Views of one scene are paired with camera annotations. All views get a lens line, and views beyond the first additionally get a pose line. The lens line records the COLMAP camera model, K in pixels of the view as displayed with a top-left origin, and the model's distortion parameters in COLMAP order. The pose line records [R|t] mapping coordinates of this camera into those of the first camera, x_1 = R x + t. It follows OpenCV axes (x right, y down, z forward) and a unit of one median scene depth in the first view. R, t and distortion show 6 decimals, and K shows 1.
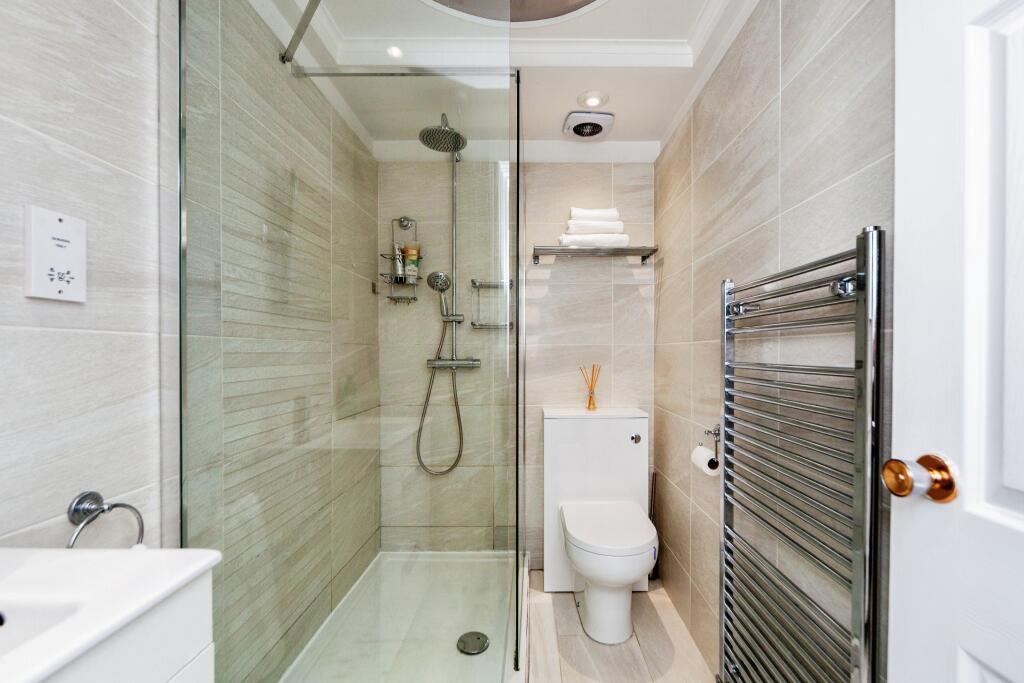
lens RADIAL K [[428.3, 0, 532.7], [0, 428.3, 350.3], [0, 0, 1]] dist [-0.000523, -0.000095]
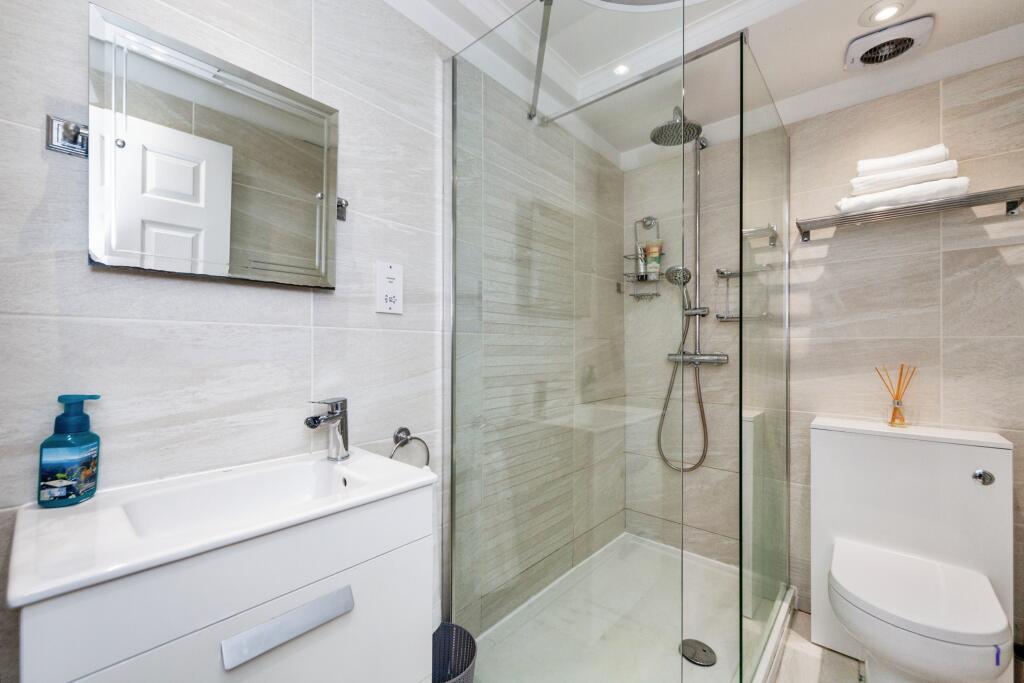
lens RADIAL K [[415.4, 0, 512.0], [0, 415.4, 341.5], [0, 0, 1]] dist [0.001115, 0.000353]
pose [[0.747717, -0.002400, -0.664013, 0.152149], [-0.005040, 0.999944, -0.009289, 0.004211], [0.663999, 0.010292, 0.747663, 0.029207]]
